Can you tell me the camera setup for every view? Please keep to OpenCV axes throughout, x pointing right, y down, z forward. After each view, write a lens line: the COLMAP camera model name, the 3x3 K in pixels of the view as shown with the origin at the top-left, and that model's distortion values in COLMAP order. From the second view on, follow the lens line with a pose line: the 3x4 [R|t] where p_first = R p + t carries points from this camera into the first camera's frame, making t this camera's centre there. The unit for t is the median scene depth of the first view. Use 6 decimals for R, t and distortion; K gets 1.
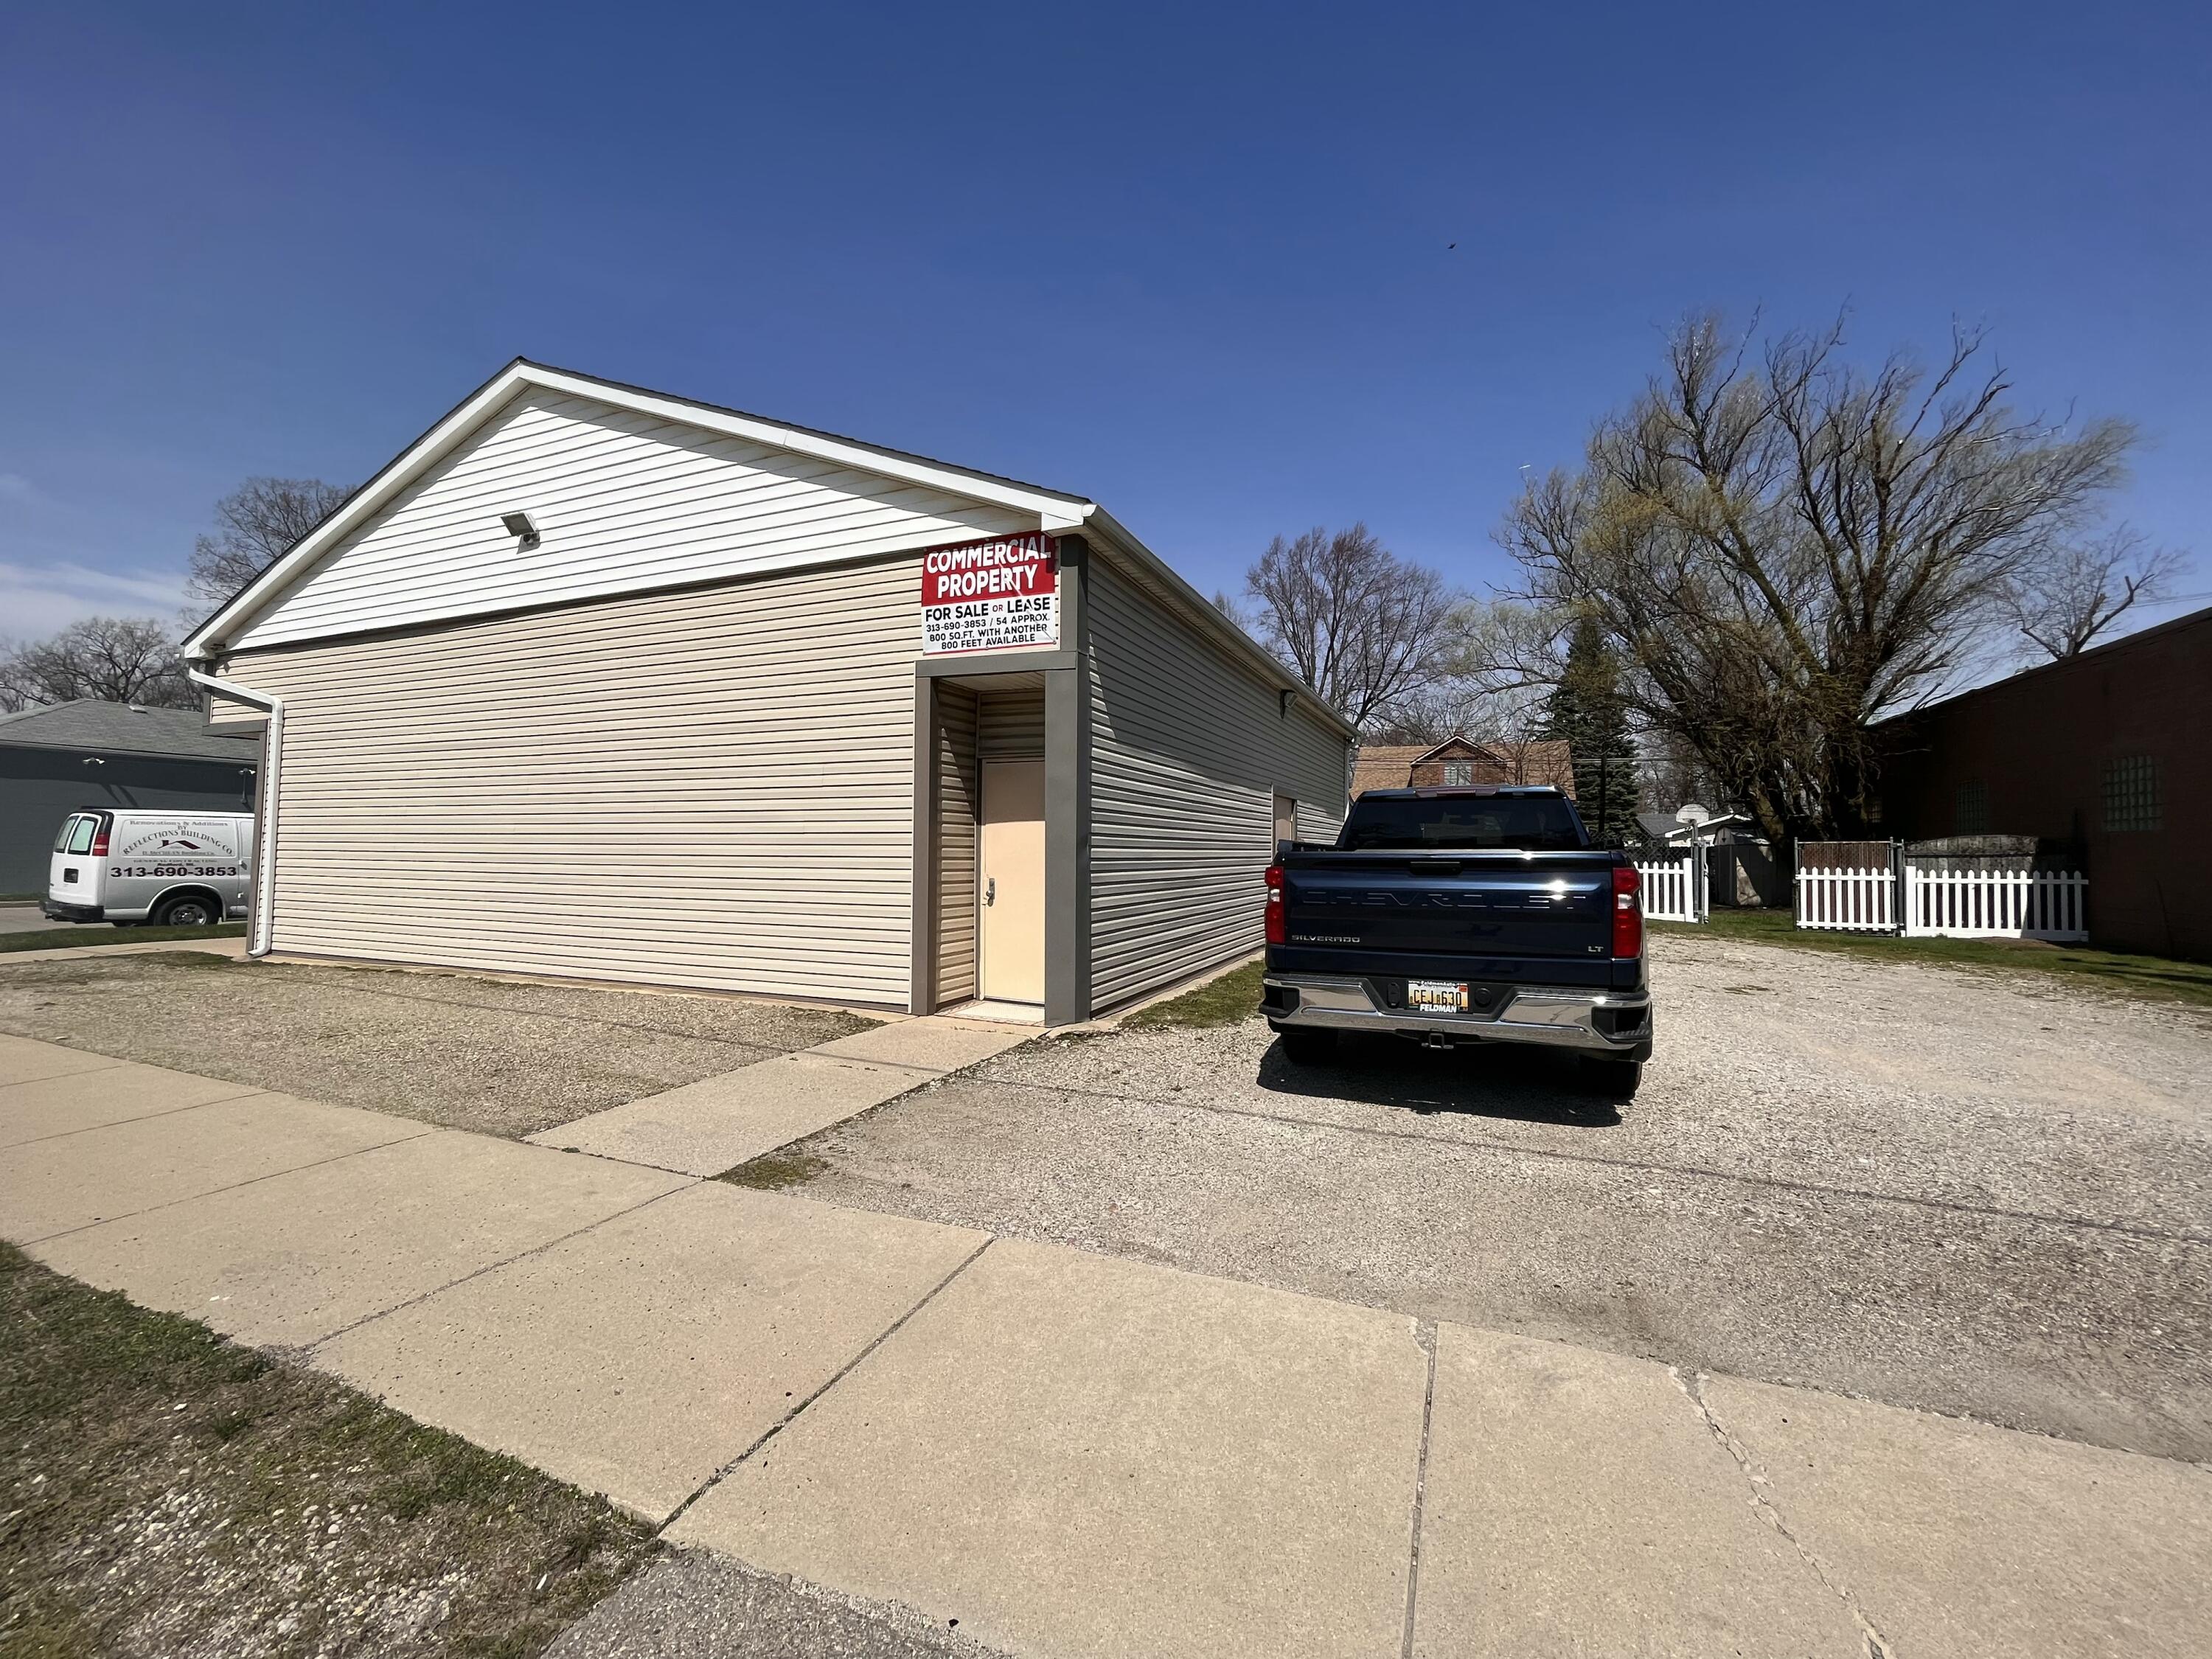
lens RADIAL K [[889.8, 0, 1106.0], [0, 889.8, 829.5], [0, 0, 1]] dist [0.000932, 0.000183]
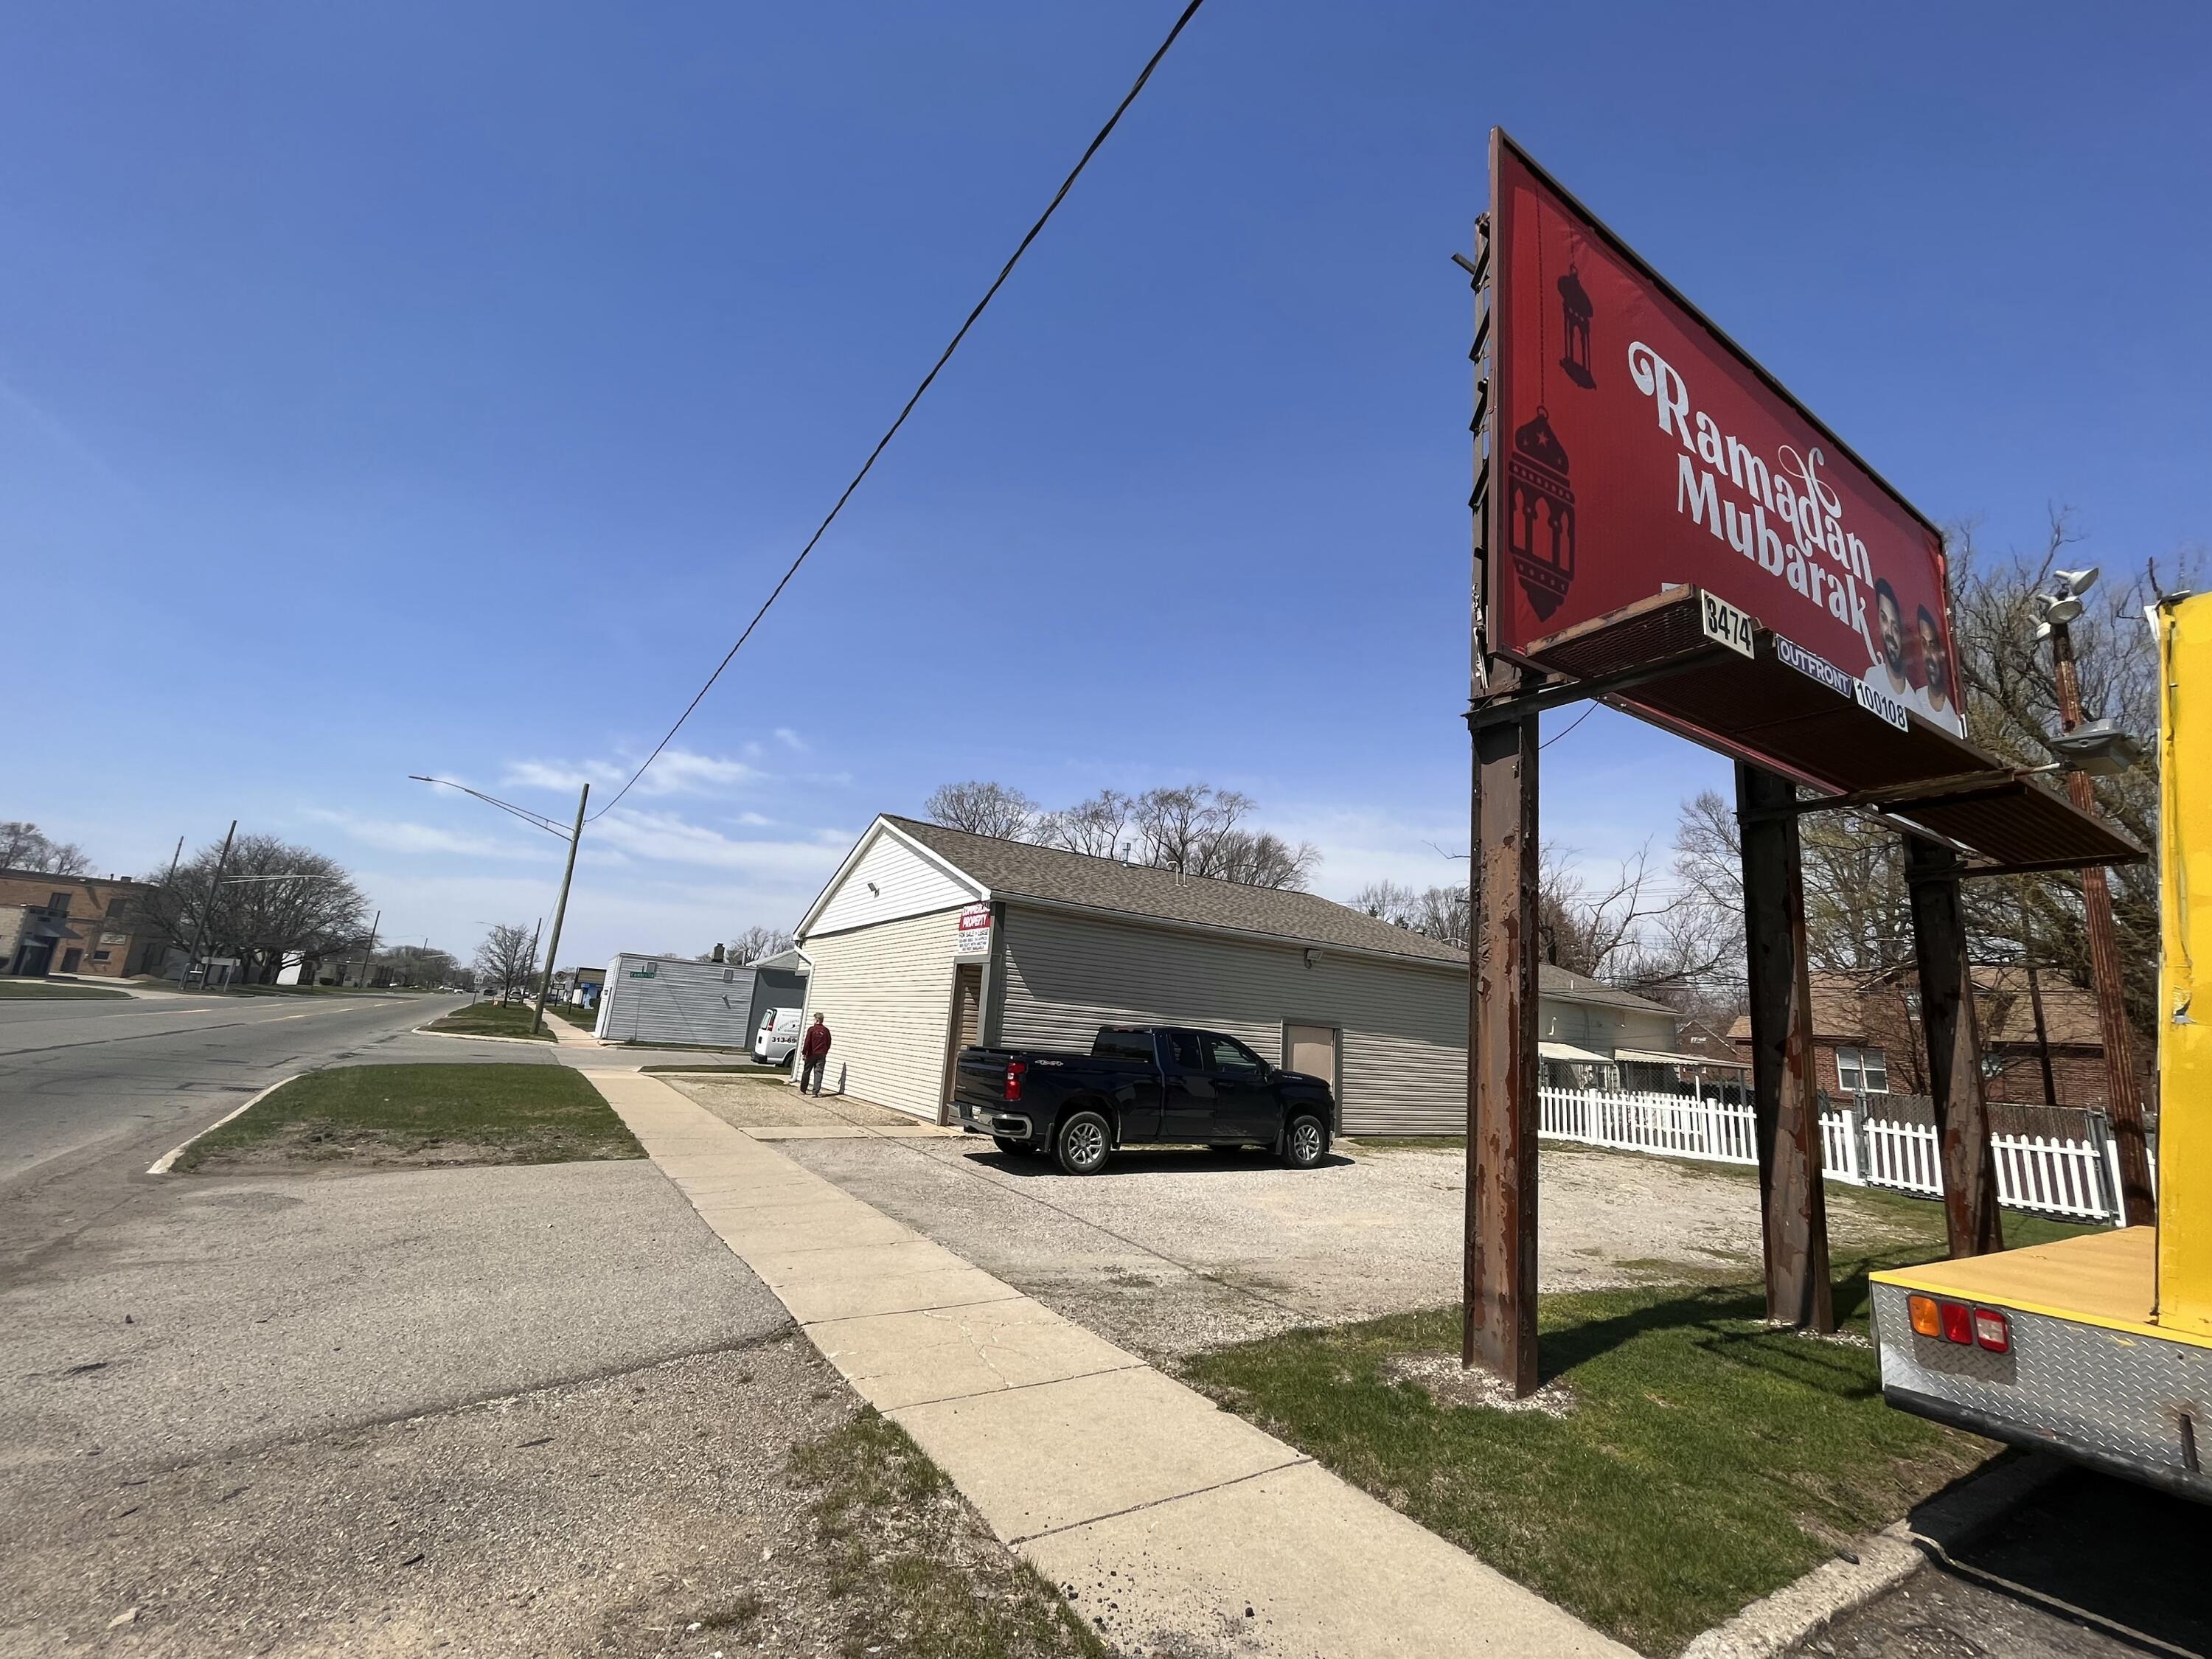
lens RADIAL K [[889.8, 0, 1106.0], [0, 889.8, 829.5], [0, 0, 1]] dist [0.000932, 0.000183]
pose [[0.827722, -0.080400, -0.555348, 0.795167], [-0.048466, 0.975741, -0.213498, -0.026369], [0.559041, 0.203633, 0.803746, -0.365128]]
